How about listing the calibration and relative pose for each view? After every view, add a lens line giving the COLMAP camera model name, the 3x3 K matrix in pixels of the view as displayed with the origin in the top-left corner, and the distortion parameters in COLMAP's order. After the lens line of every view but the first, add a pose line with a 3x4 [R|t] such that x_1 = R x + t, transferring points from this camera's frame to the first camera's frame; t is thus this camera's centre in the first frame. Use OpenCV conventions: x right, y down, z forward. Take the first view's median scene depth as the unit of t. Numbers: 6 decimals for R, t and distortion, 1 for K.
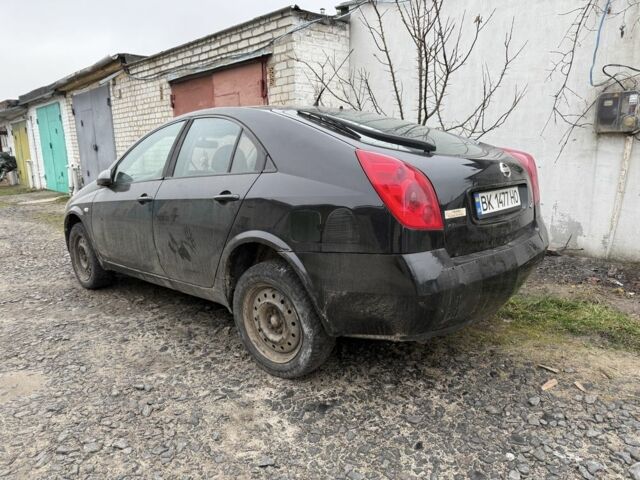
lens RADIAL K [[473.5, 0, 317.8], [0, 473.5, 242.4], [0, 0, 1]] dist [-0.035341, 0.001494]
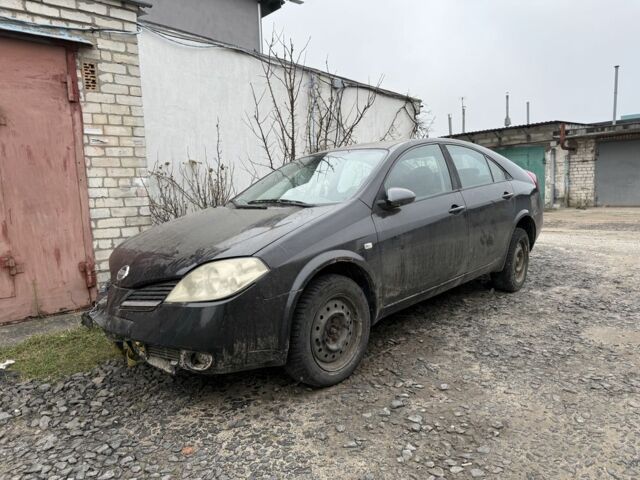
lens RADIAL K [[473.5, 0, 318.1], [0, 473.5, 239.5], [0, 0, 1]] dist [-0.035341, 0.001494]
pose [[-0.019845, -0.084529, 0.996223, -0.818728], [0.221759, 0.971228, 0.086825, -0.107286], [-0.974900, 0.222644, -0.000529, 0.739419]]
